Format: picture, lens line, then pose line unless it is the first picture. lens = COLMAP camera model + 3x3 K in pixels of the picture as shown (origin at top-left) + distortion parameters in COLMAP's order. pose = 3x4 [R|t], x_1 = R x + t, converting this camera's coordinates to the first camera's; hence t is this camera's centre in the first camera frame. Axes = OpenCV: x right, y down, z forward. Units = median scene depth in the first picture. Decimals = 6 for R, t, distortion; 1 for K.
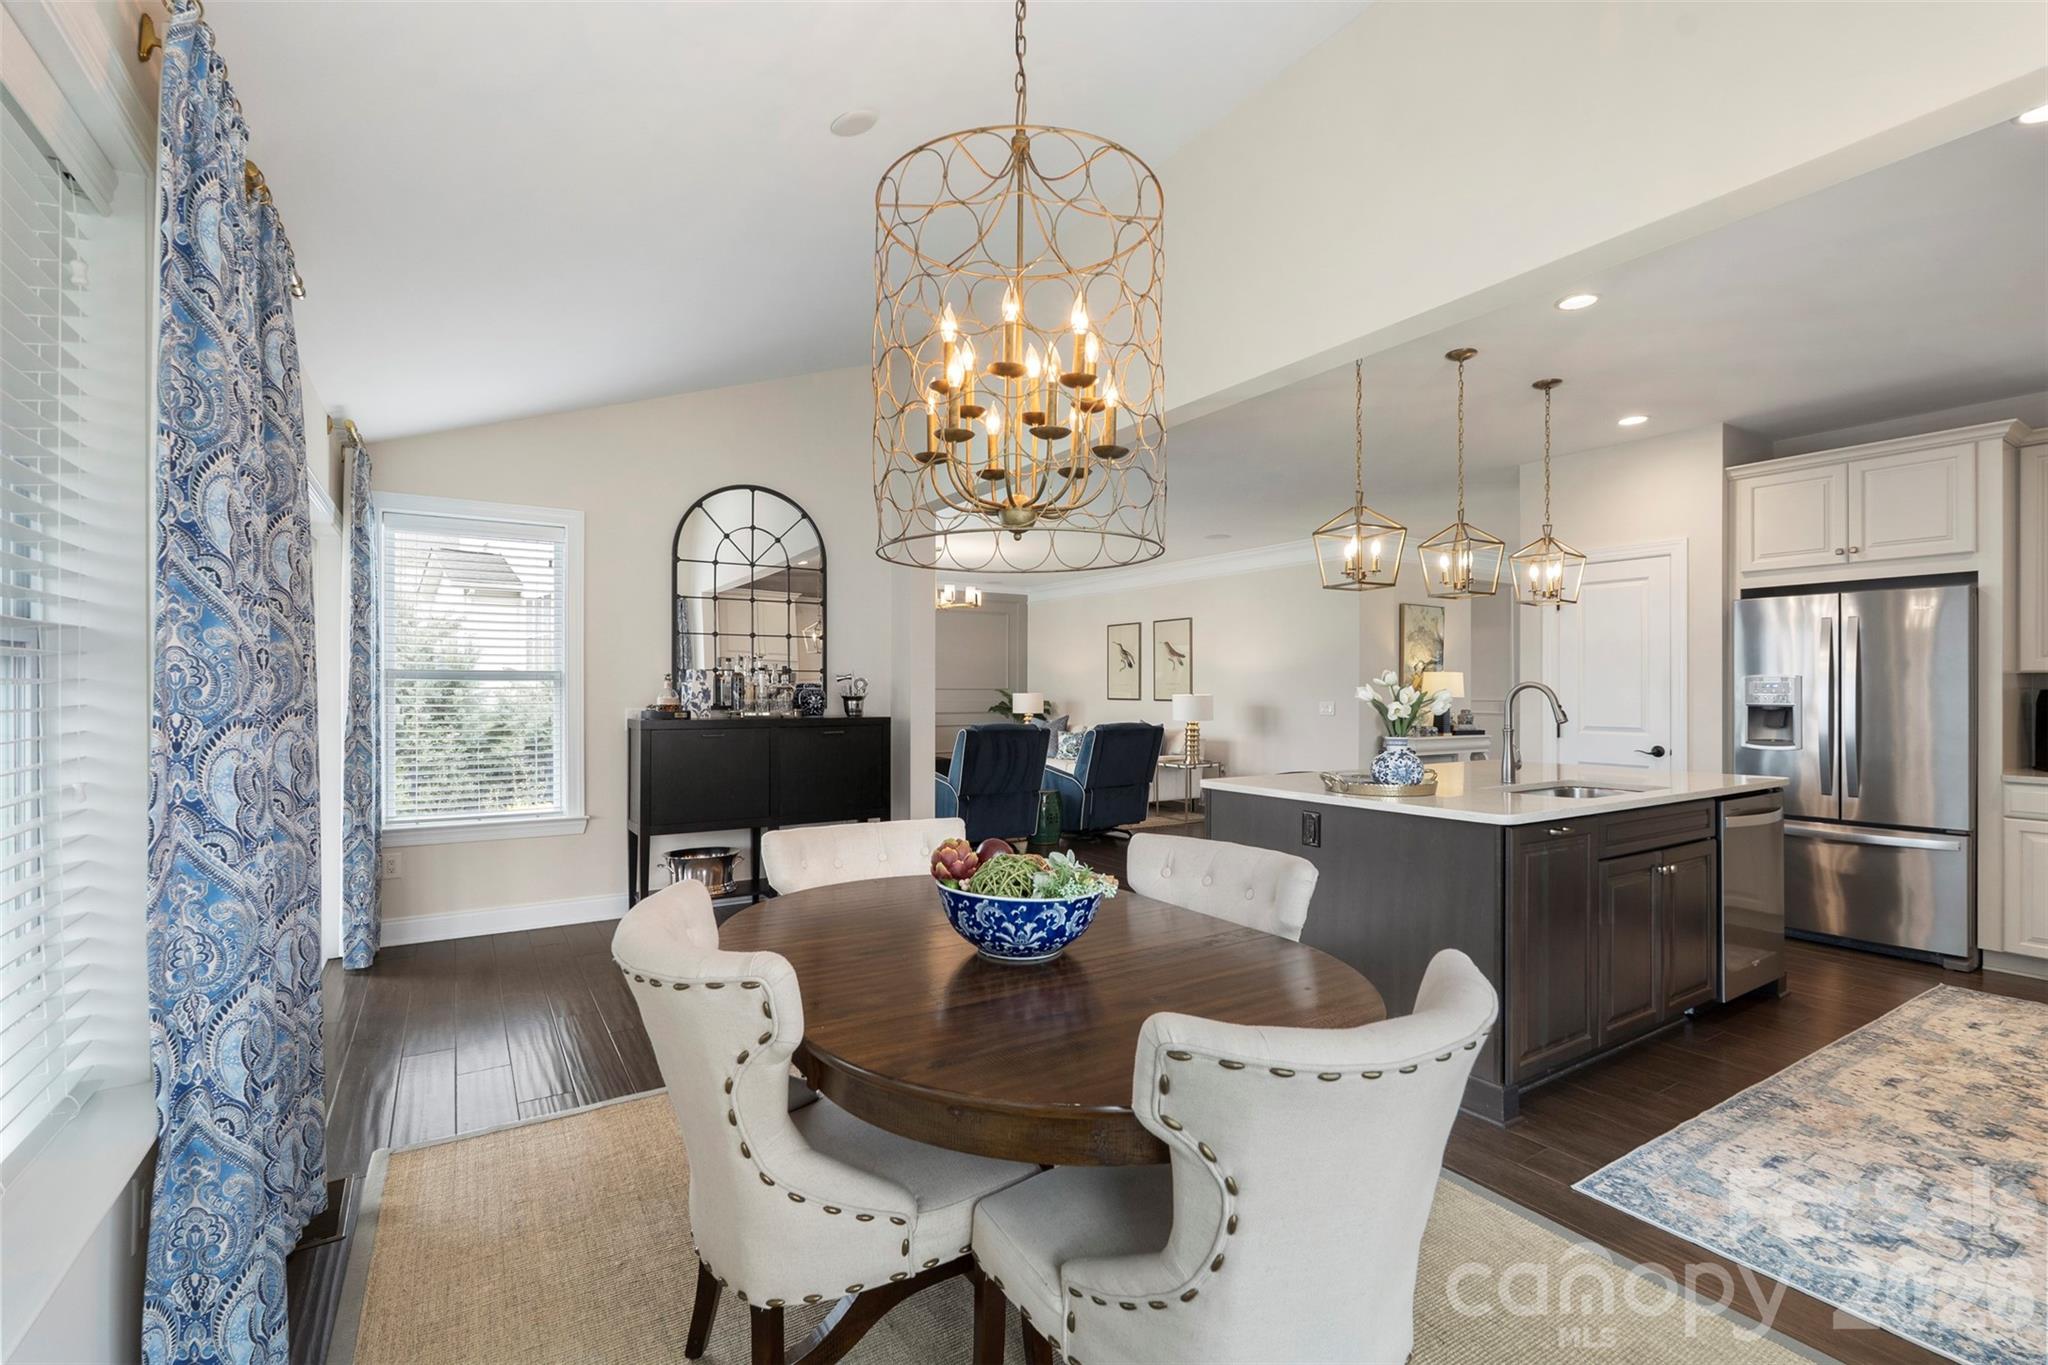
lens RADIAL K [[915.4, 0, 1016.1], [0, 915.4, 691.2], [0, 0, 1]] dist [-0.001458, -0.000030]
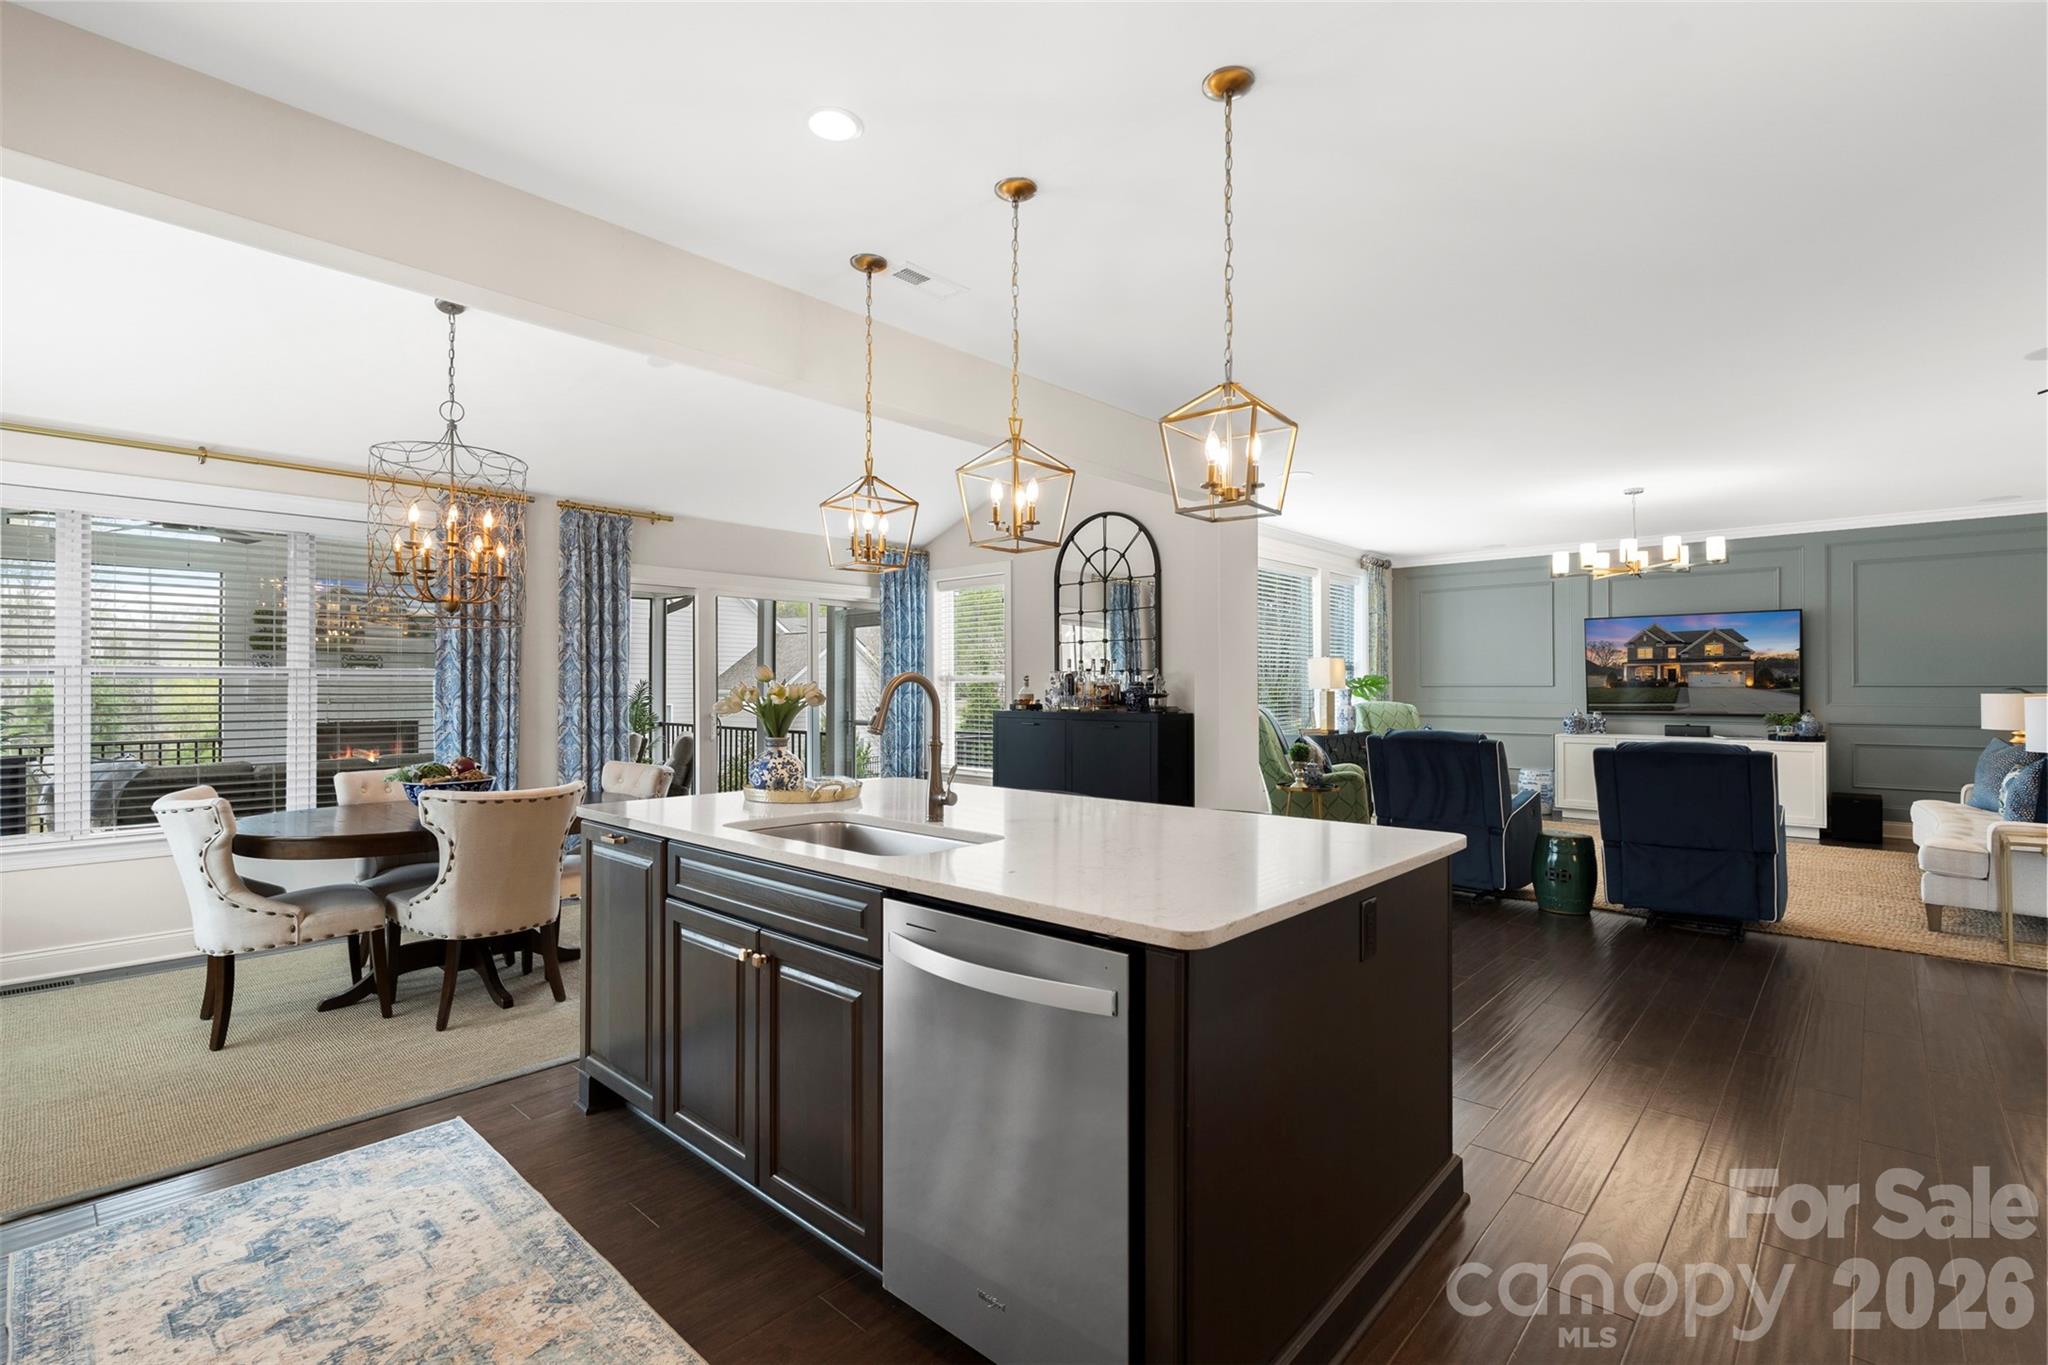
lens RADIAL K [[915.4, 0, 1010.5], [0, 915.4, 689.4], [0, 0, 1]] dist [-0.001458, -0.000030]
pose [[0.255269, -0.000444, -0.966870, 0.827930], [-0.001556, 0.999998, -0.000869, 0.001756], [0.966869, 0.001726, 0.255268, 0.600024]]
